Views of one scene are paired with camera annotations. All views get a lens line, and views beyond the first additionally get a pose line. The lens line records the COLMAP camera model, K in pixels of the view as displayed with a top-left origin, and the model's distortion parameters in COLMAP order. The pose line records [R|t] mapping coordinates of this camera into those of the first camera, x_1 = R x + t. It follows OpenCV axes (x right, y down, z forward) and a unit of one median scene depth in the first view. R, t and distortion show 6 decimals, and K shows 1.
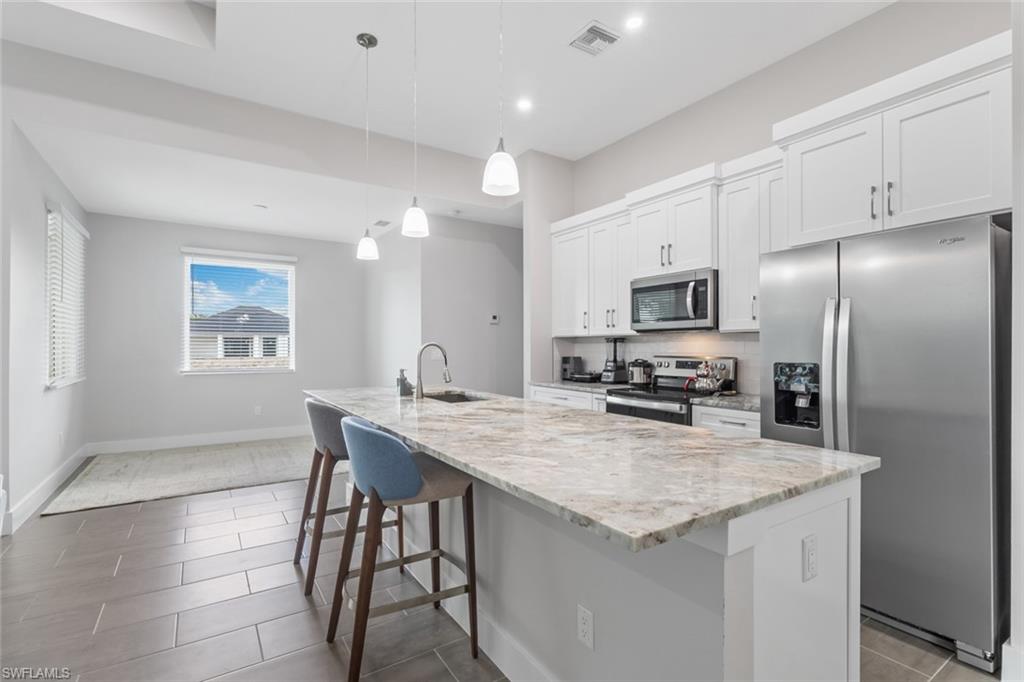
lens RADIAL K [[472.8, 0, 513.2], [0, 472.8, 347.2], [0, 0, 1]] dist [0.002128, 0.000225]
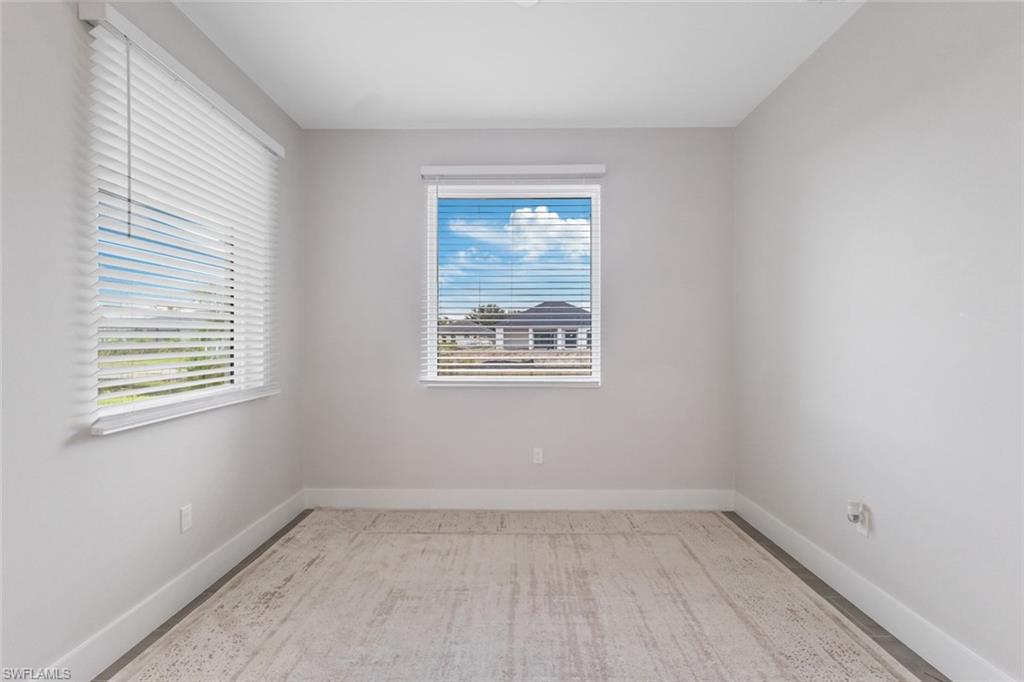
lens RADIAL K [[472.8, 0, 510.0], [0, 472.8, 337.3], [0, 0, 1]] dist [0.002128, 0.000225]
pose [[0.822499, -0.001088, -0.568766, -0.450720], [-0.001007, 0.999994, -0.003369, -0.002248], [0.568766, 0.003344, 0.822493, 0.936235]]
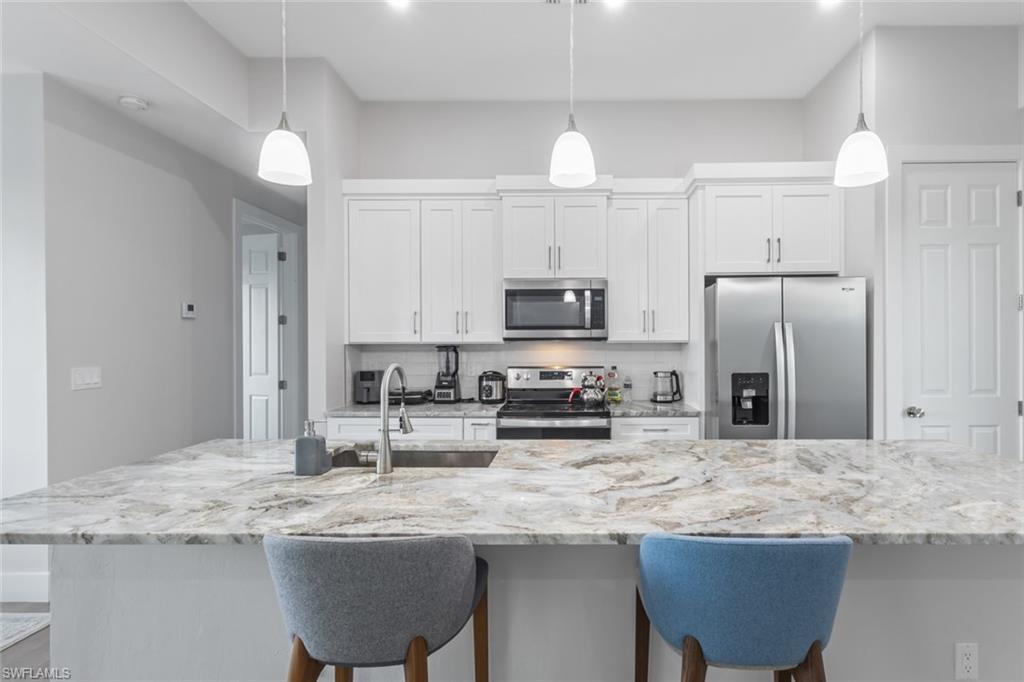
lens RADIAL K [[496.1, 0, 569.6], [0, 496.1, 345.0], [0, 0, 1]] dist [-0.002048, 0.002910]
pose [[0.553033, -0.009194, 0.833109, -0.451702], [0.004251, 0.999957, 0.008213, -0.032302], [-0.833148, -0.001001, 0.553048, 0.432869]]
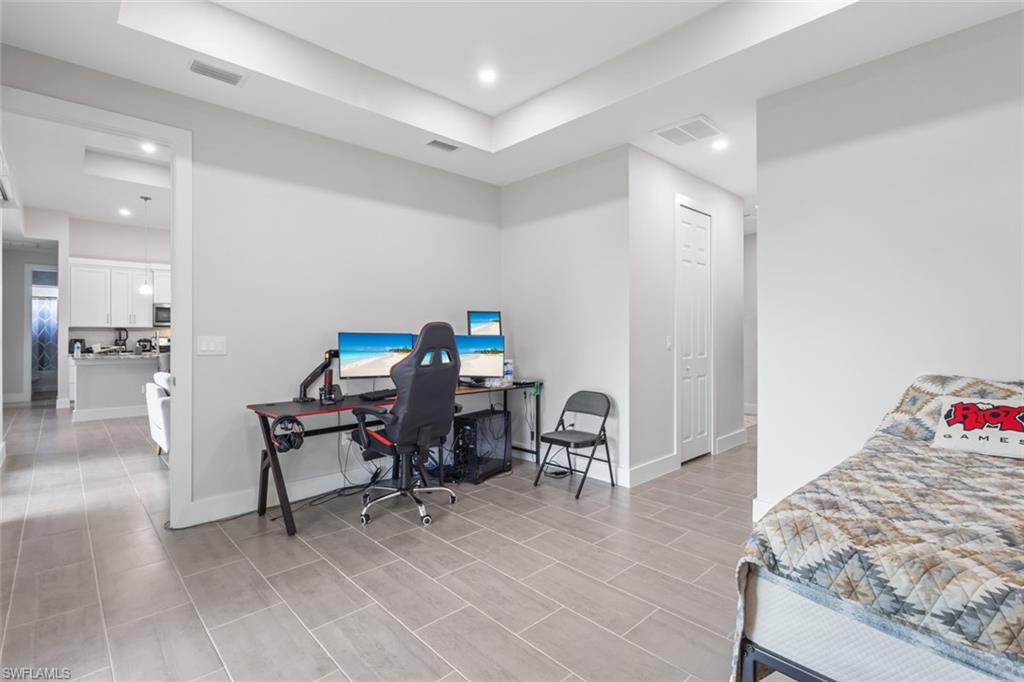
lens RADIAL K [[472.8, 0, 513.7], [0, 472.8, 335.0], [0, 0, 1]] dist [0.002128, 0.000225]
pose [[-0.174263, -0.003399, 0.984693, -2.360795], [-0.002666, 0.999992, 0.002980, -0.003255], [-0.984696, -0.002105, -0.174271, -0.288238]]
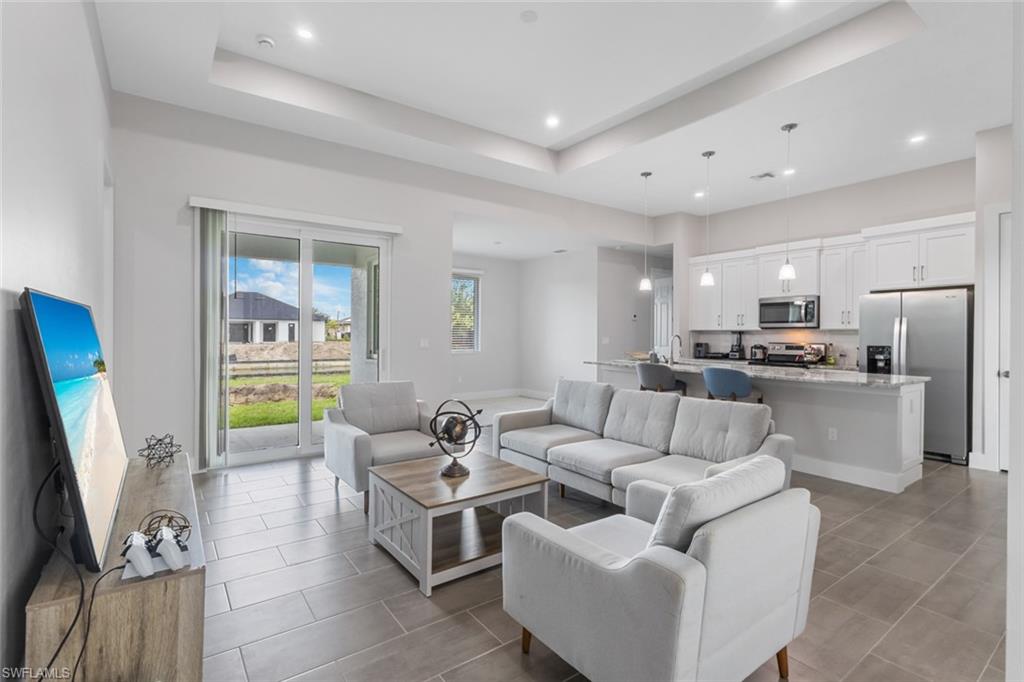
lens RADIAL K [[472.8, 0, 507.9], [0, 472.8, 336.6], [0, 0, 1]] dist [0.002128, 0.000225]
pose [[0.999357, 0.005316, 0.035469, -0.761633], [-0.005509, 0.999971, 0.005330, -0.007427], [-0.035440, -0.005522, 0.999357, -0.719266]]
